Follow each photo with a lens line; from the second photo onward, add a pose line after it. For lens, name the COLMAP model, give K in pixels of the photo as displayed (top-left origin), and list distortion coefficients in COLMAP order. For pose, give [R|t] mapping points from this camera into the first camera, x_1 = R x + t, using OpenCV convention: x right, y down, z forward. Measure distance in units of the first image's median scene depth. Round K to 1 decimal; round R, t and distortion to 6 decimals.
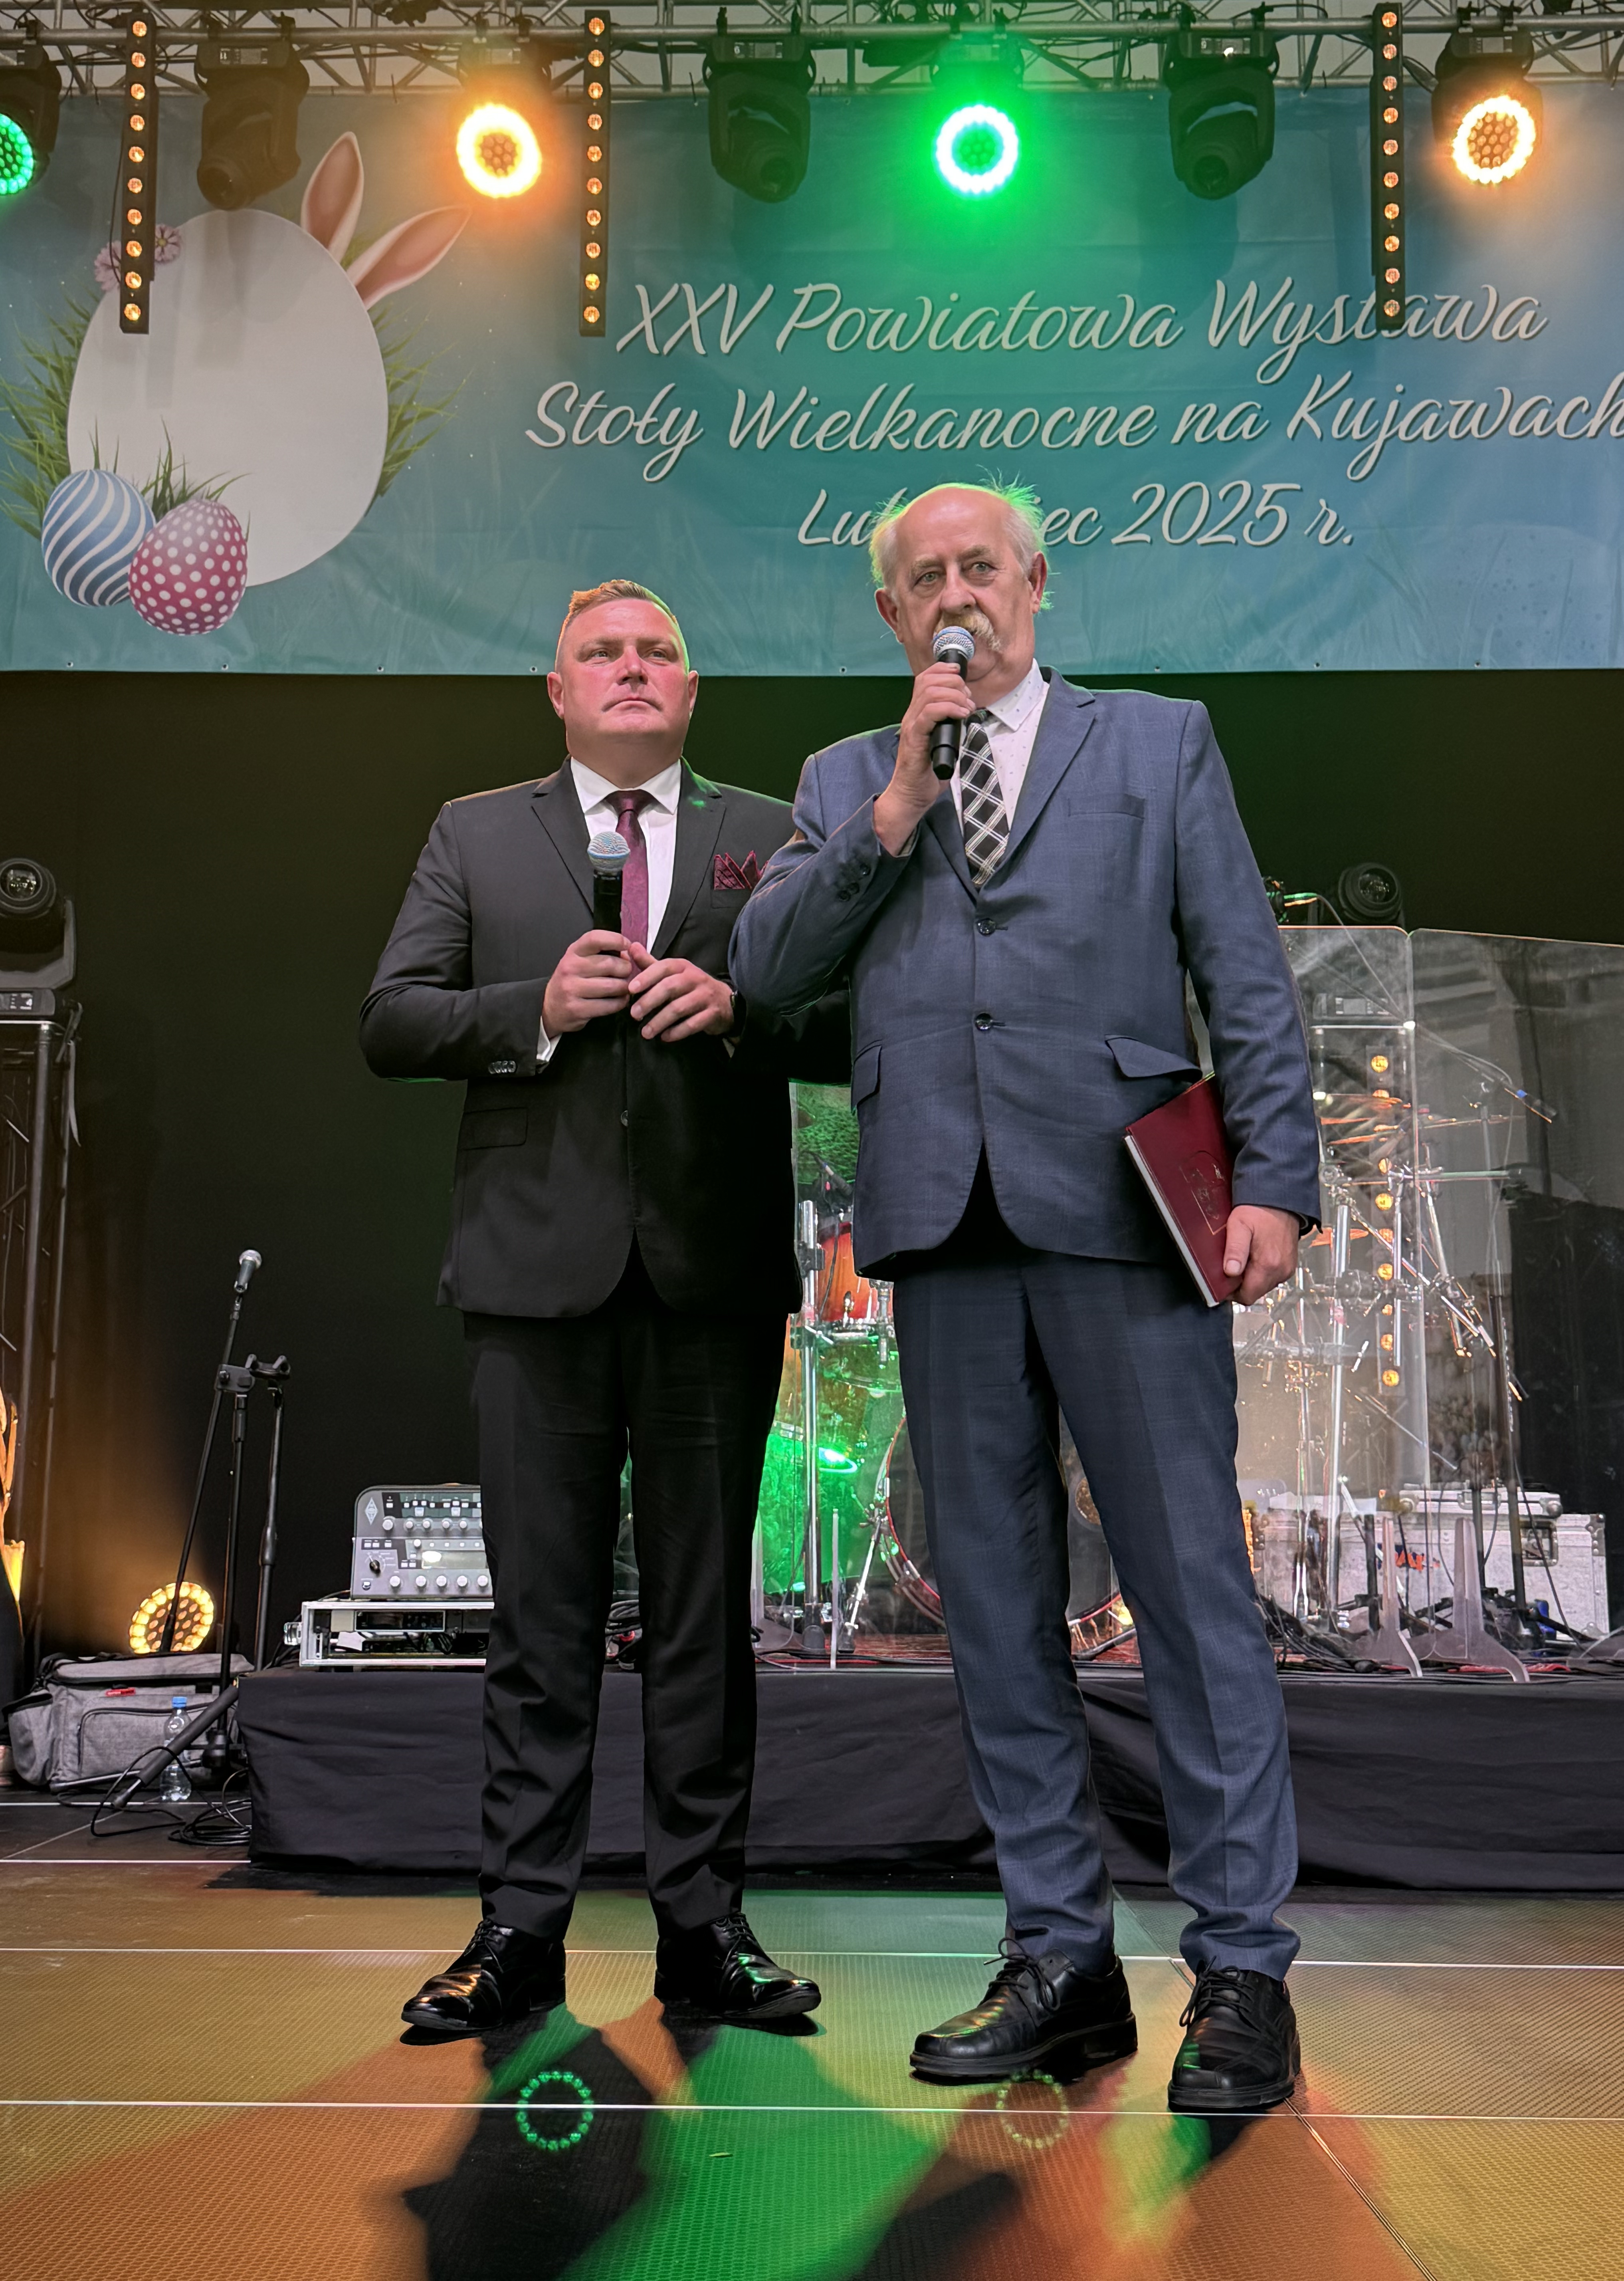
lens RADIAL K [[2613.2, 0, 740.7], [0, 2613.2, 1082.3], [0, 0, 1]] dist [0.210537, -0.522326]
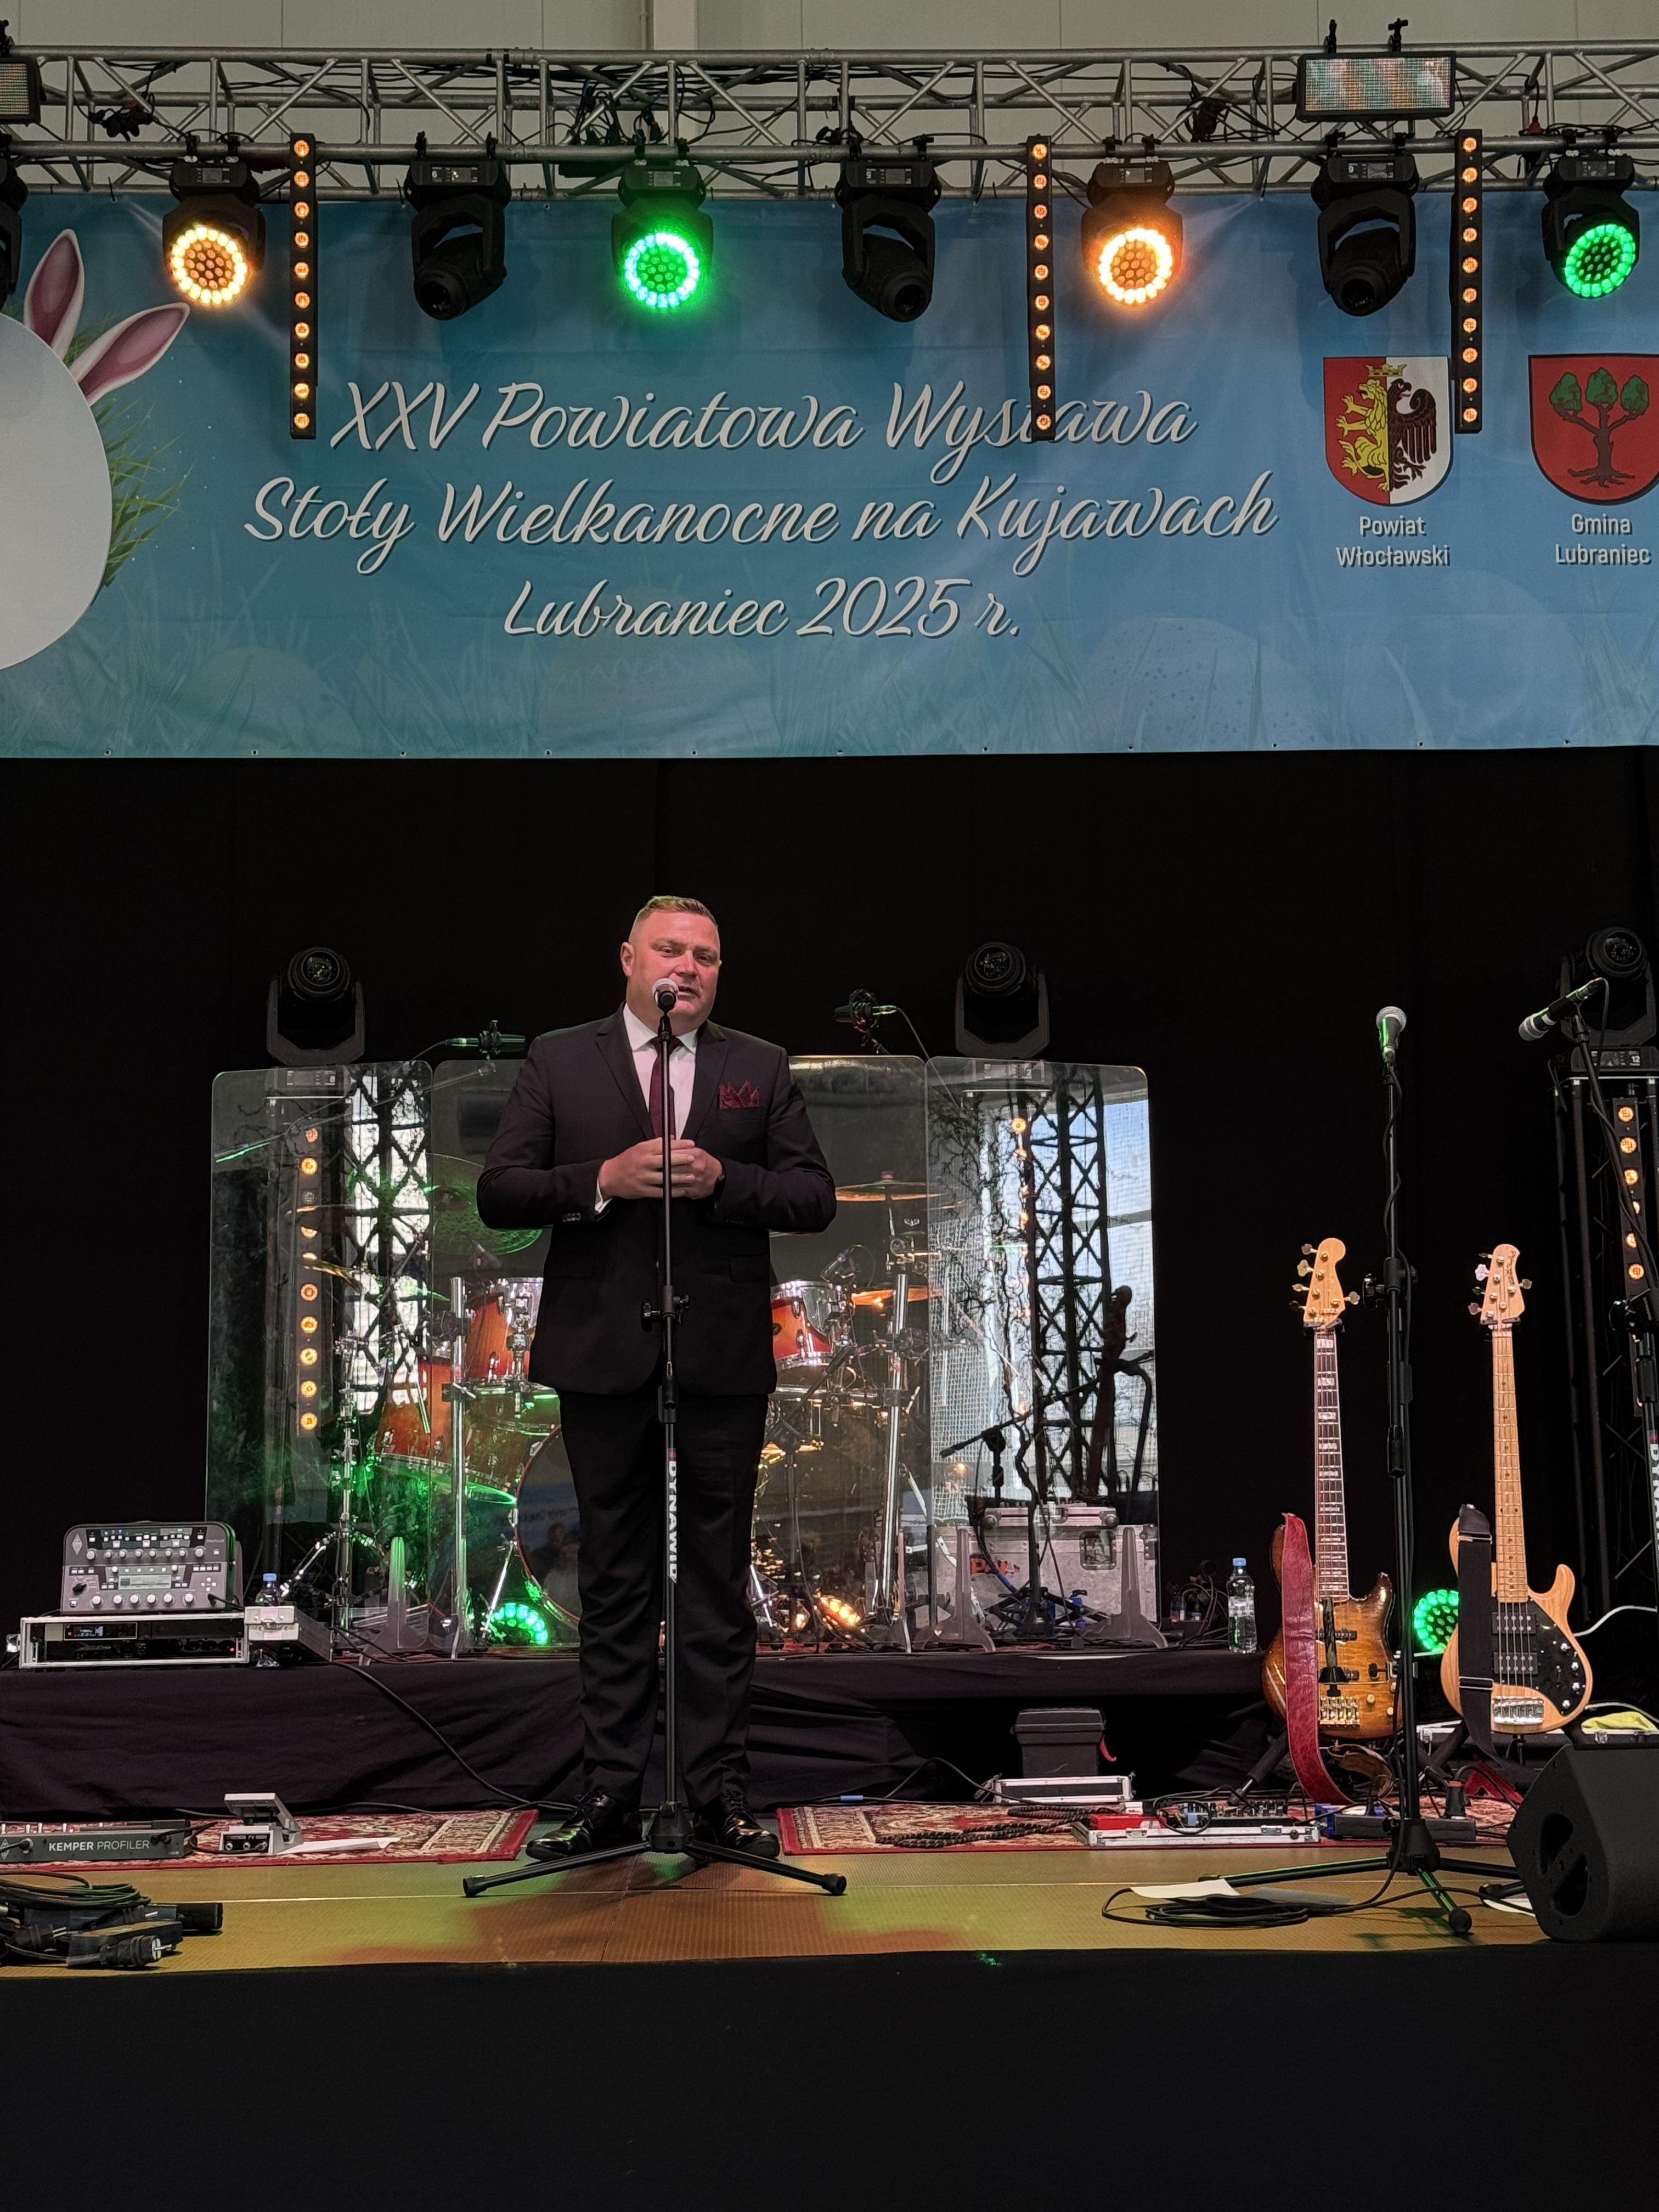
lens RADIAL K [[3301.9, 0, 829.5], [0, 3301.9, 1106.0], [0, 0, 1]] dist [0.208435, -0.464126]
pose [[0.998626, -0.012315, 0.050945, 0.082033], [0.010673, 0.999418, 0.032394, -0.055120], [-0.051314, -0.031806, 0.998176, -0.352396]]
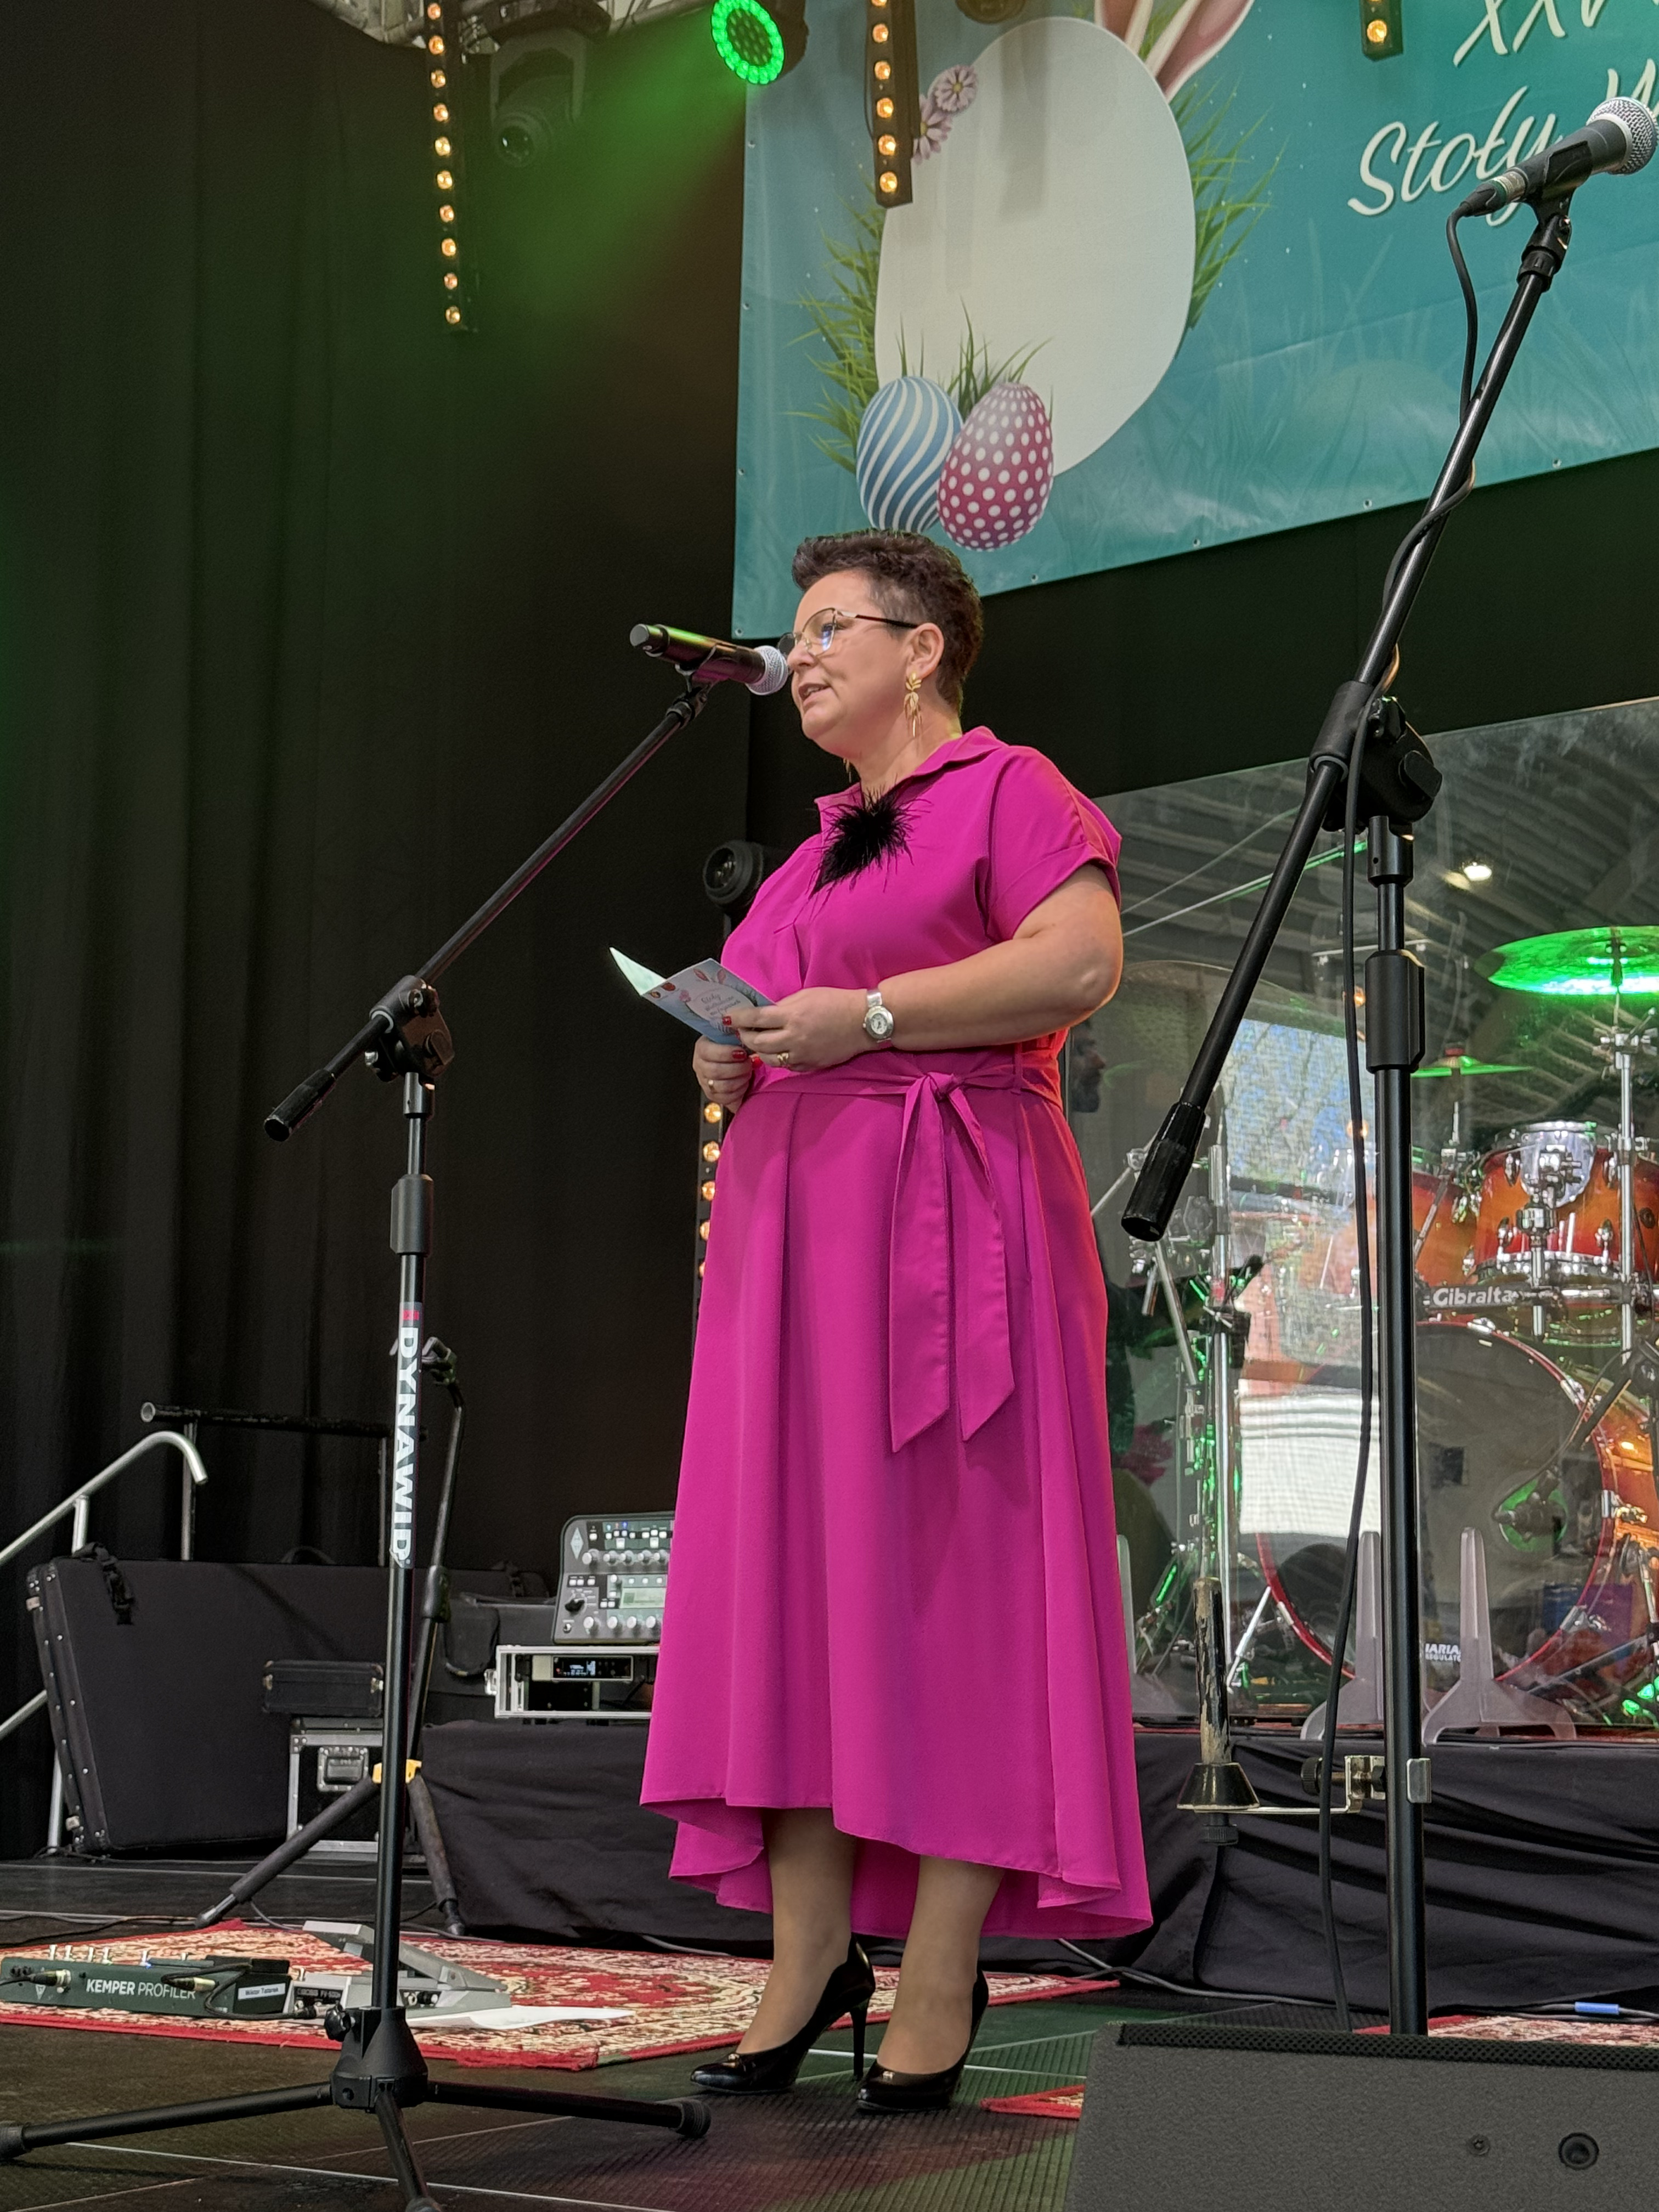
lens RADIAL K [[3452.2, 0, 924.7], [0, 3452.2, 1113.1], [0, 0, 1]] dist [0.140817, -0.123227]
pose [[0.825415, -0.101645, -0.555300, 0.361581], [0.100883, 0.994382, -0.032062, 0.041371], [0.555439, -0.029556, 0.831032, 0.069691]]
